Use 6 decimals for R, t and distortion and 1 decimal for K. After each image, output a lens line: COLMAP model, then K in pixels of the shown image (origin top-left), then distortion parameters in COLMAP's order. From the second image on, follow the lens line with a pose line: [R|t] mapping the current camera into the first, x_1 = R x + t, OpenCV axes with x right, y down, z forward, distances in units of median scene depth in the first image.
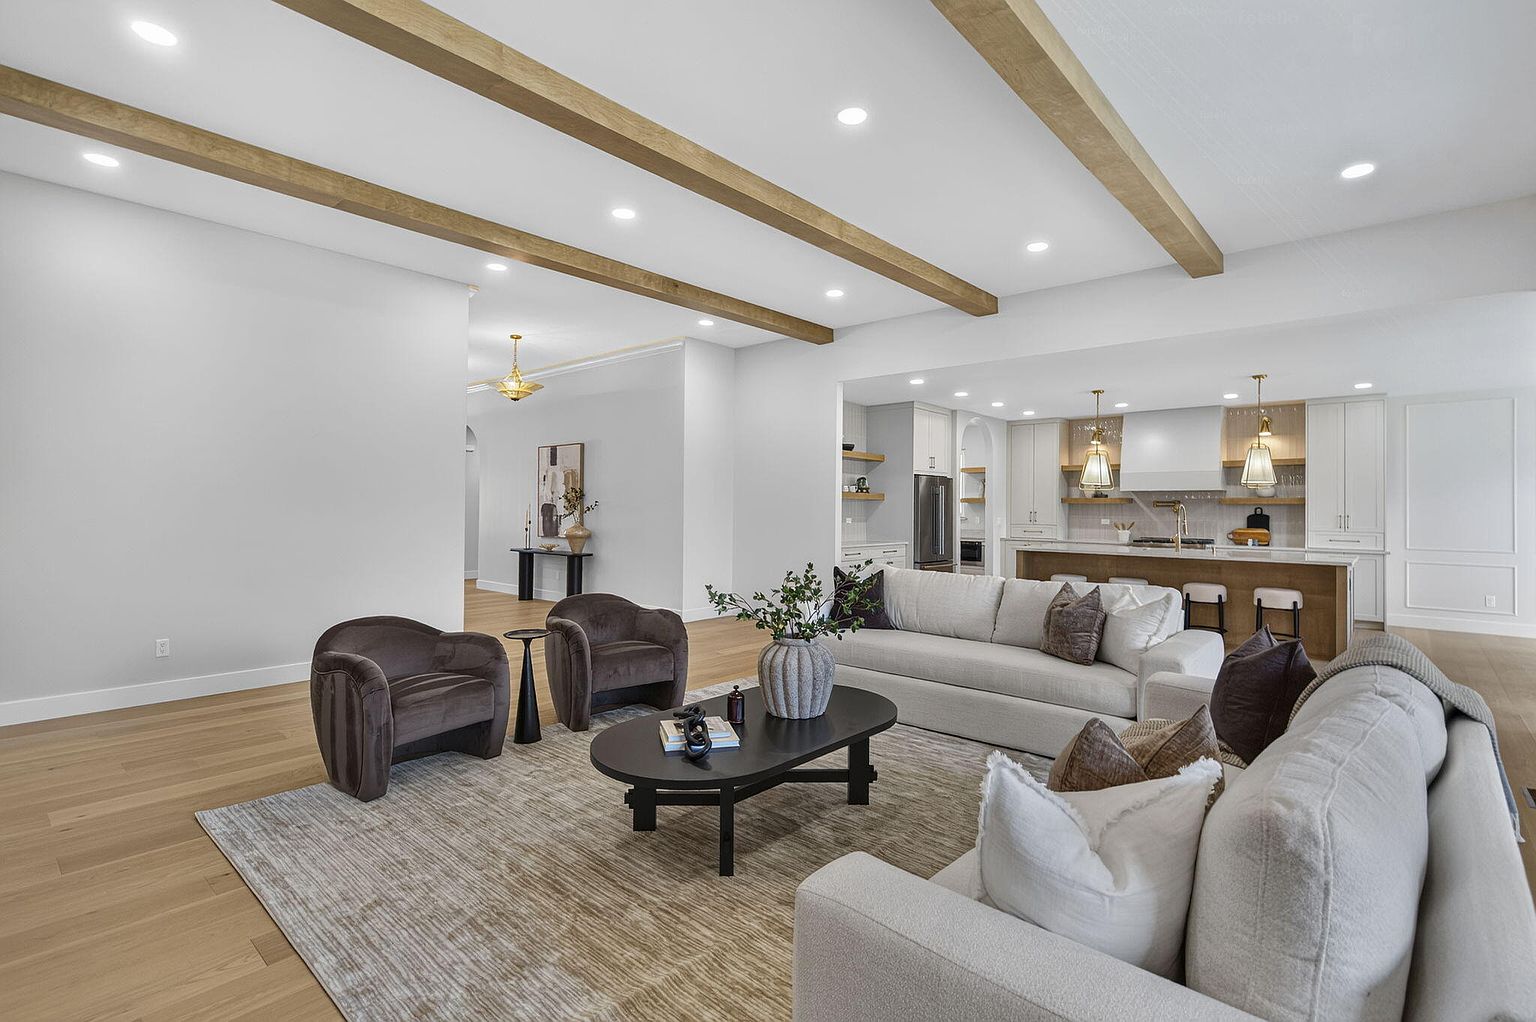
lens RADIAL K [[715.8, 0, 770.0], [0, 715.8, 508.4], [0, 0, 1]] dist [0.001024, 0.000115]
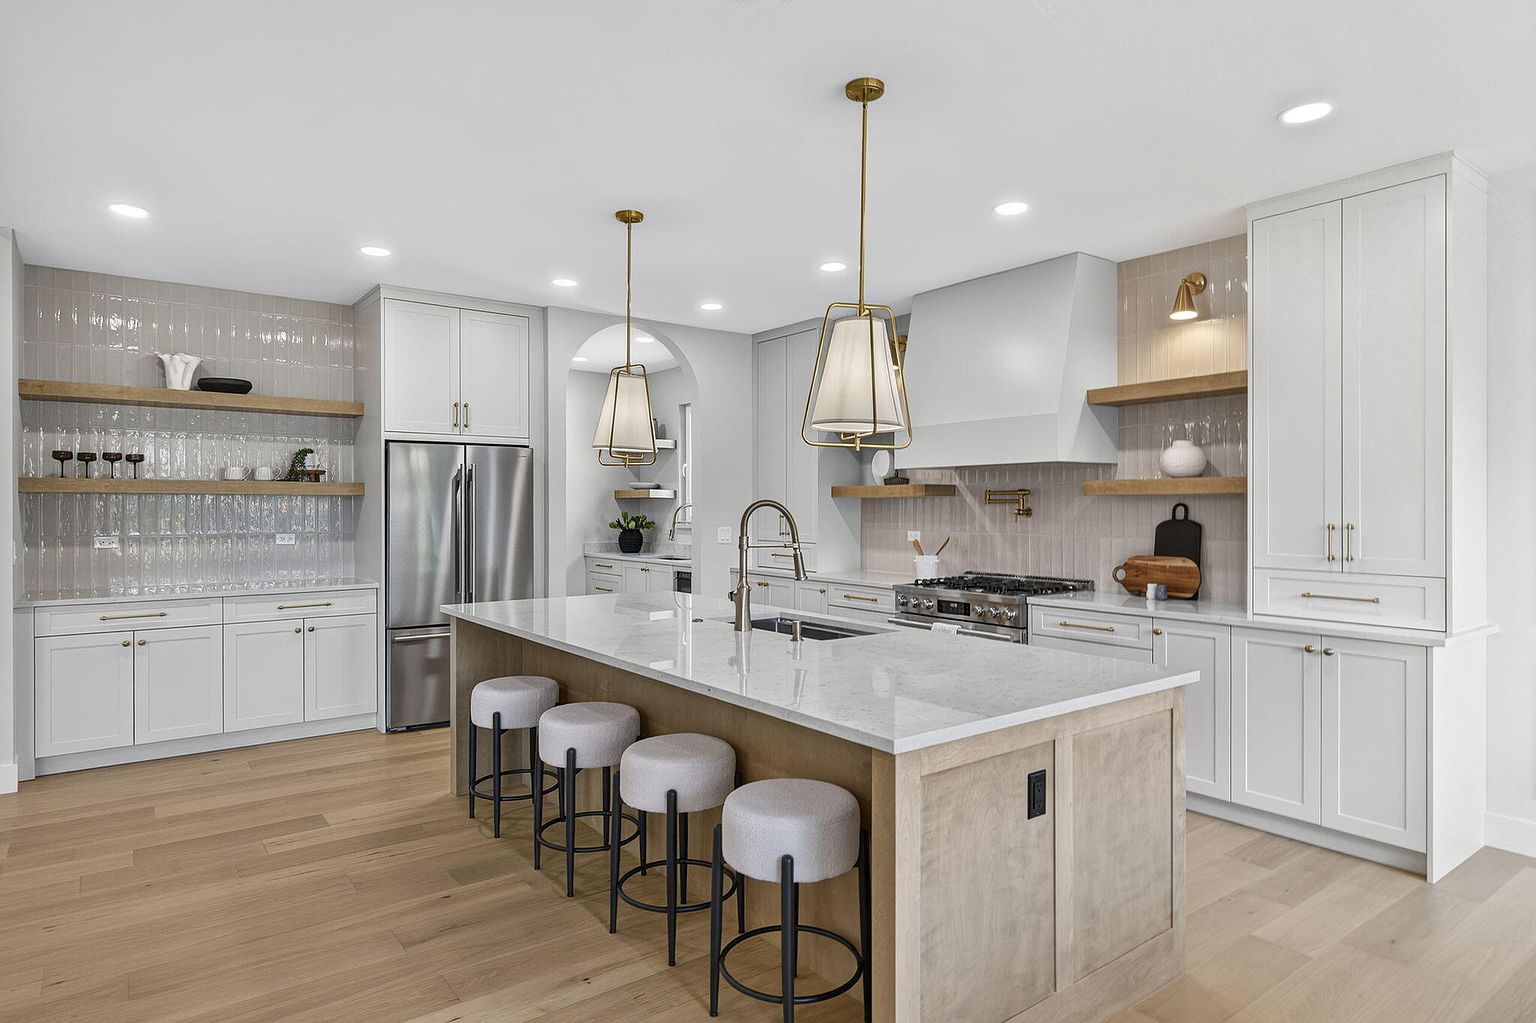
lens RADIAL K [[888.8, 0, 767.8], [0, 888.8, 505.1], [0, 0, 1]] dist [-0.003213, -0.000833]
pose [[0.978442, -0.008966, -0.206329, 0.551343], [0.008780, 0.999960, -0.001815, -0.001401], [0.206337, -0.000035, 0.978481, 0.463351]]
